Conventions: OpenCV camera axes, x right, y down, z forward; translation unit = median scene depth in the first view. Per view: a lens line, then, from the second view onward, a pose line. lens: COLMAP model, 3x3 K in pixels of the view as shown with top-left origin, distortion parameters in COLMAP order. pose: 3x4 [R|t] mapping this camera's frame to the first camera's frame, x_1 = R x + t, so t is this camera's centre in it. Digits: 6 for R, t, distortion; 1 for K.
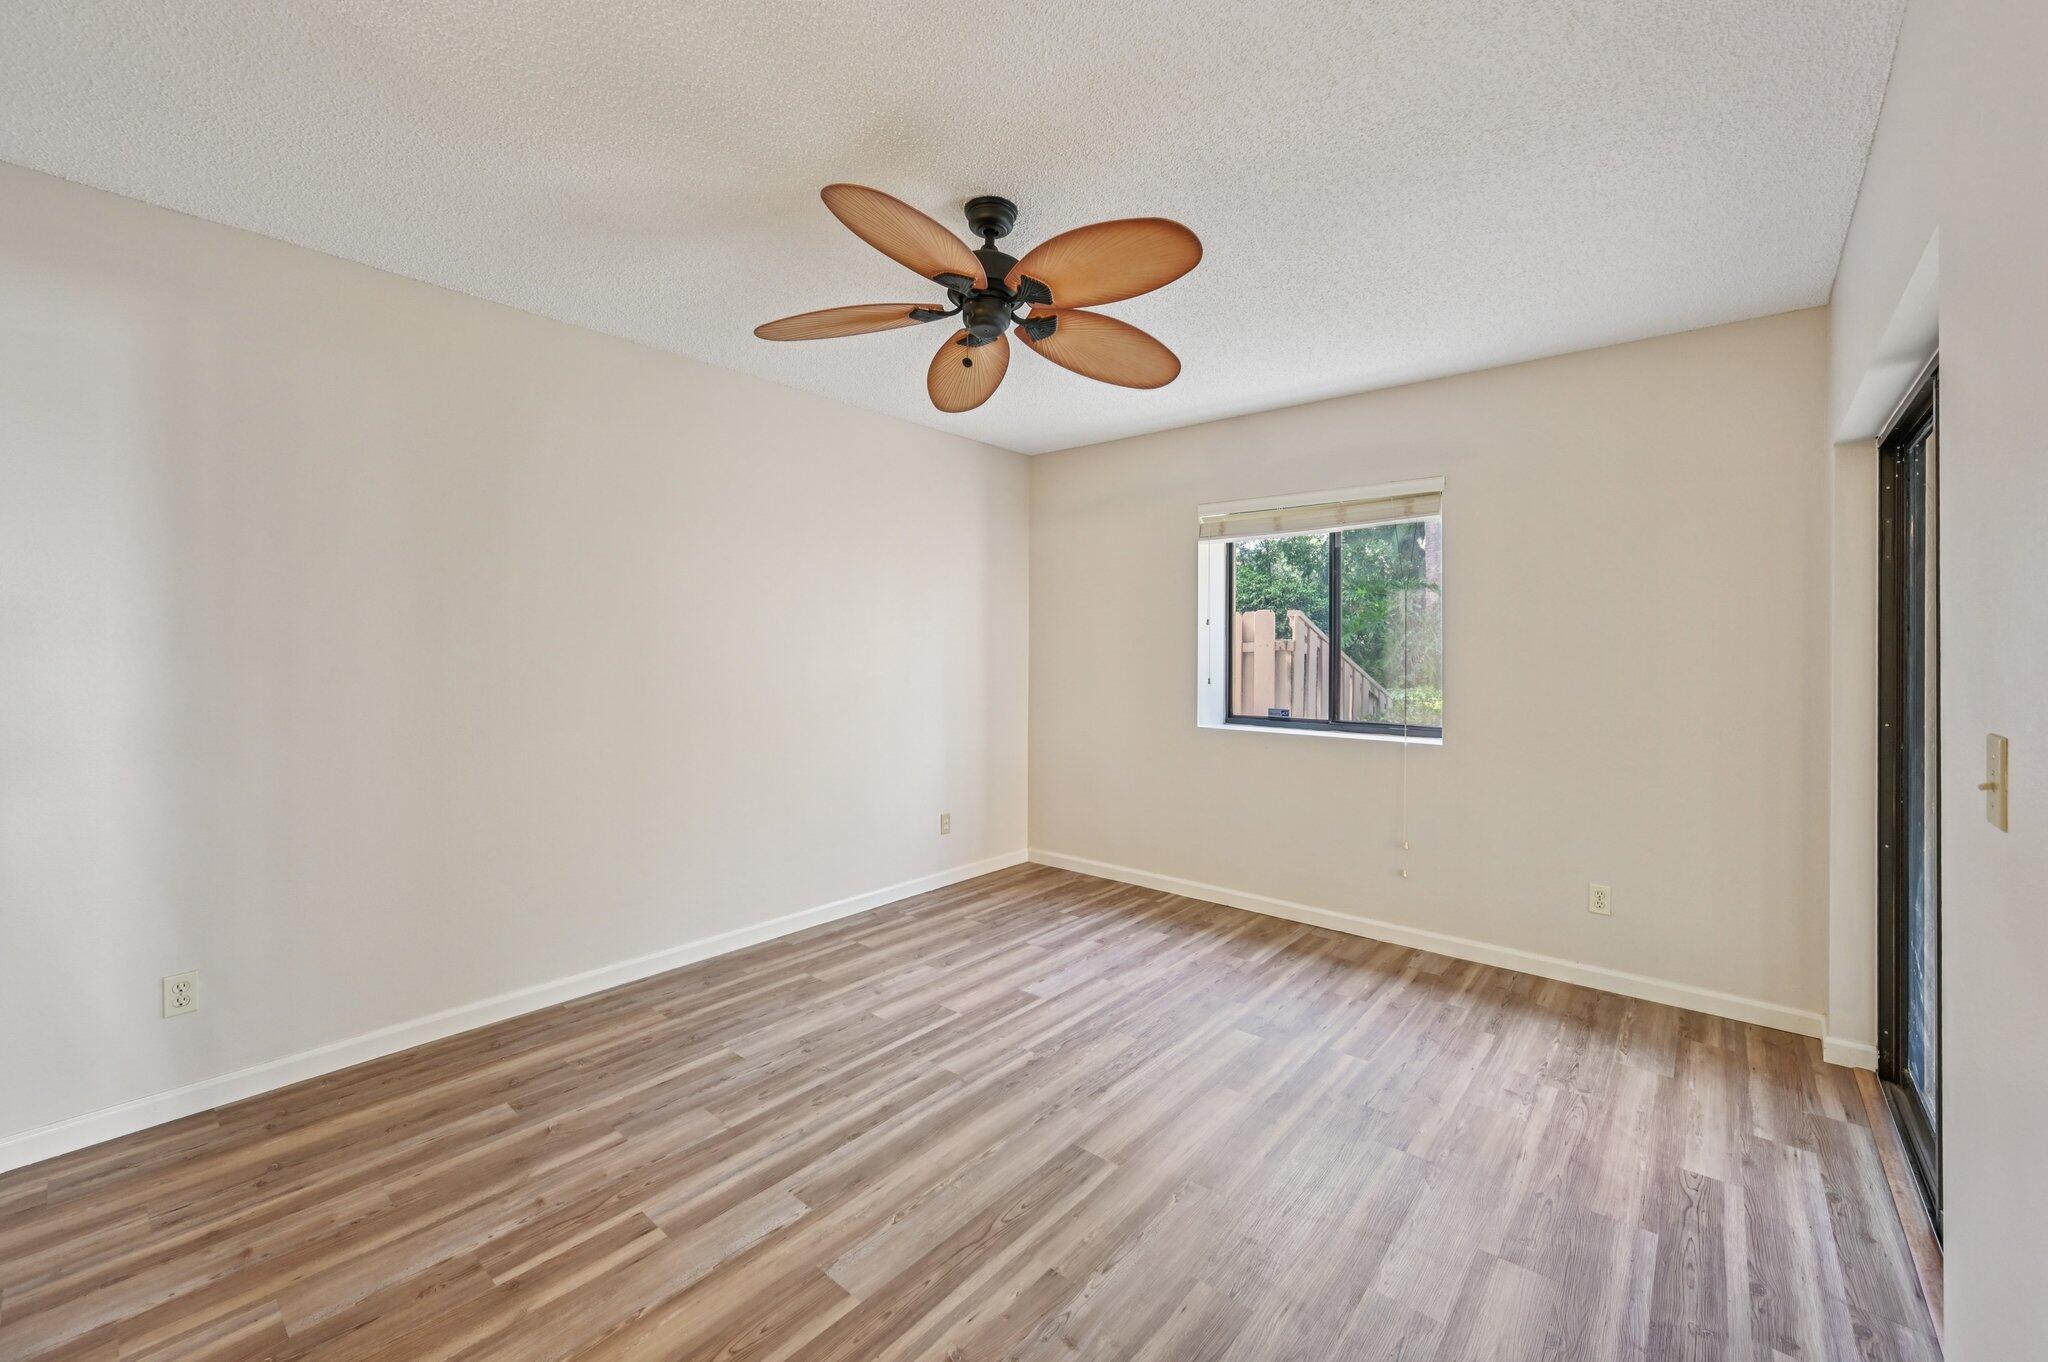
lens RADIAL K [[815.1, 0, 1028.1], [0, 815.1, 663.6], [0, 0, 1]] dist [-0.000059, 0.000025]
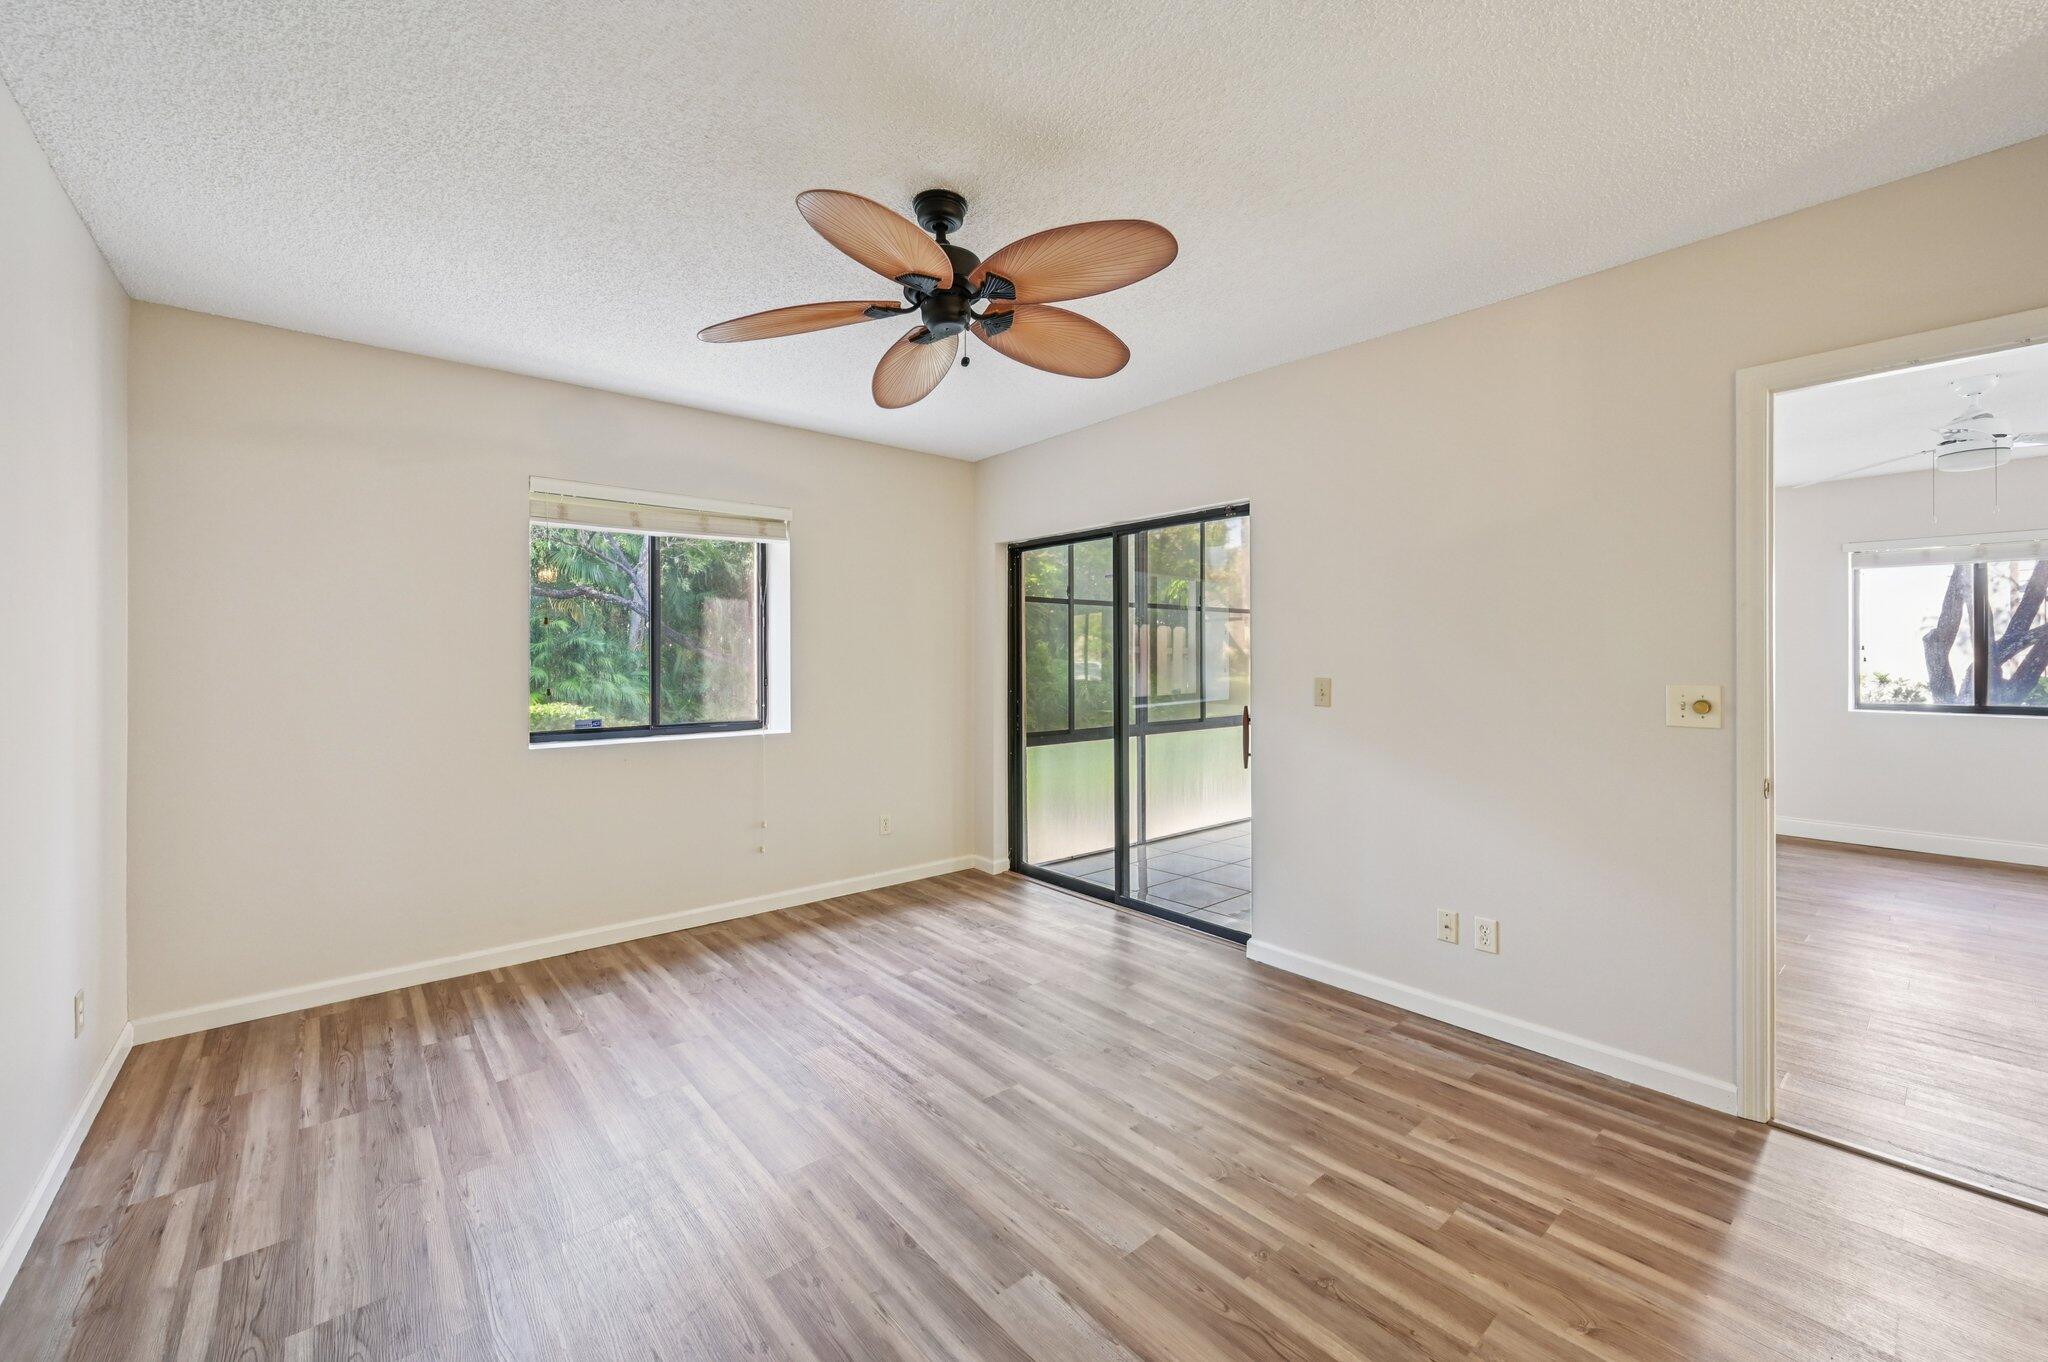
lens RADIAL K [[815.1, 0, 1028.1], [0, 815.1, 663.6], [0, 0, 1]] dist [-0.000059, 0.000025]
pose [[0.159578, -0.013133, 0.987098, -0.707847], [0.020077, 0.999748, 0.010056, -0.007525], [-0.986981, 0.018213, 0.159801, 0.524117]]
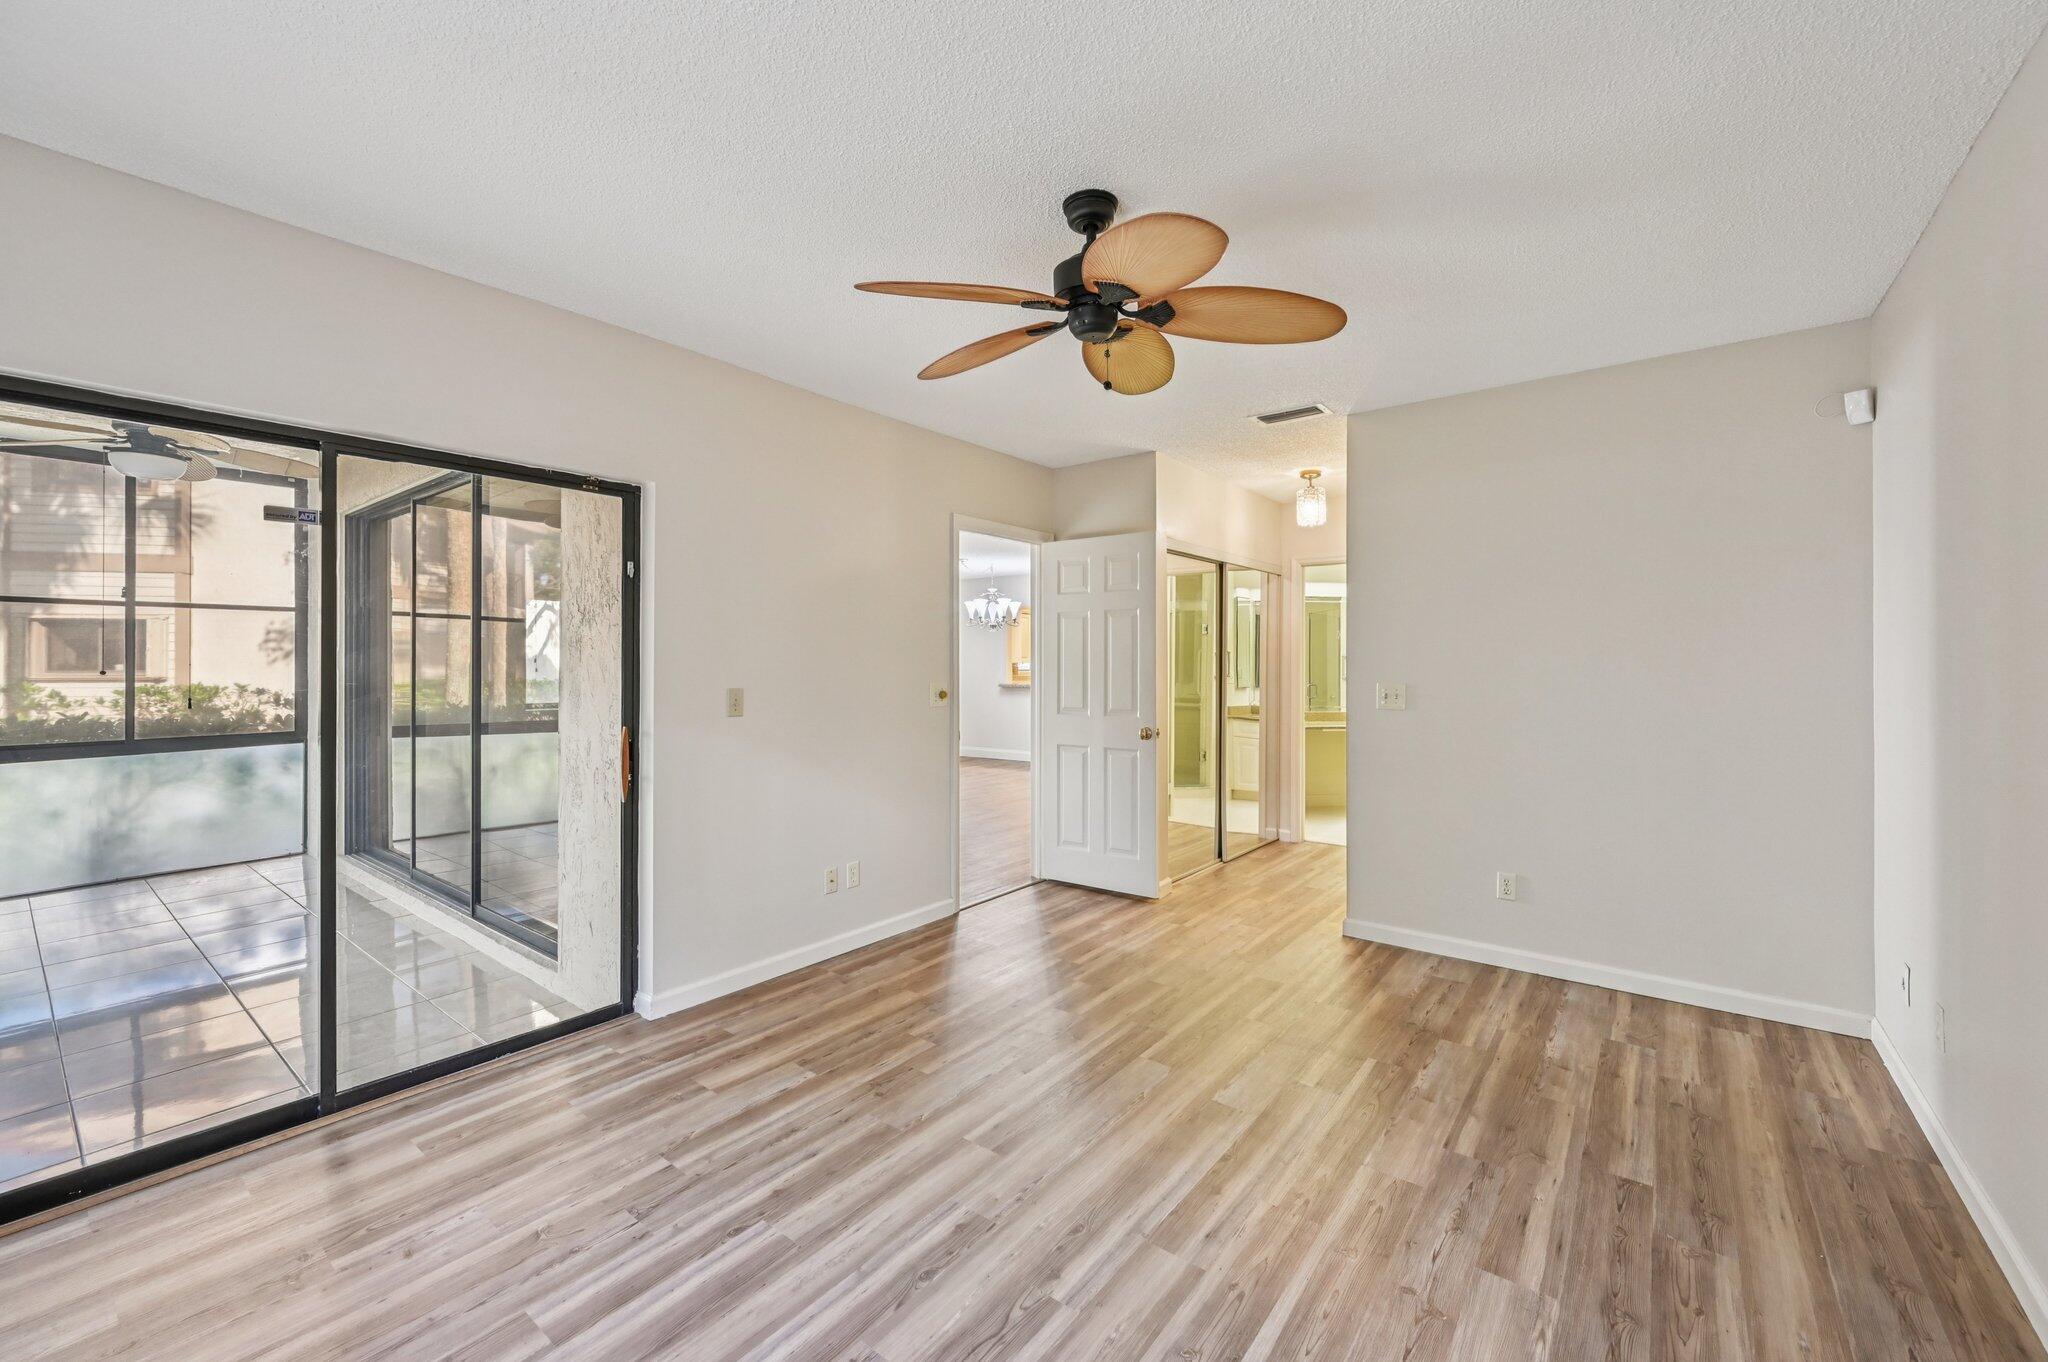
lens RADIAL K [[818.1, 0, 1030.0], [0, 818.1, 654.7], [0, 0, 1]] dist [0.001869, 0.000158]
pose [[-0.999198, -0.002084, -0.039994, 0.043818], [-0.002276, 0.999986, 0.004751, -0.020920], [0.039983, 0.004839, -0.999189, 1.395764]]
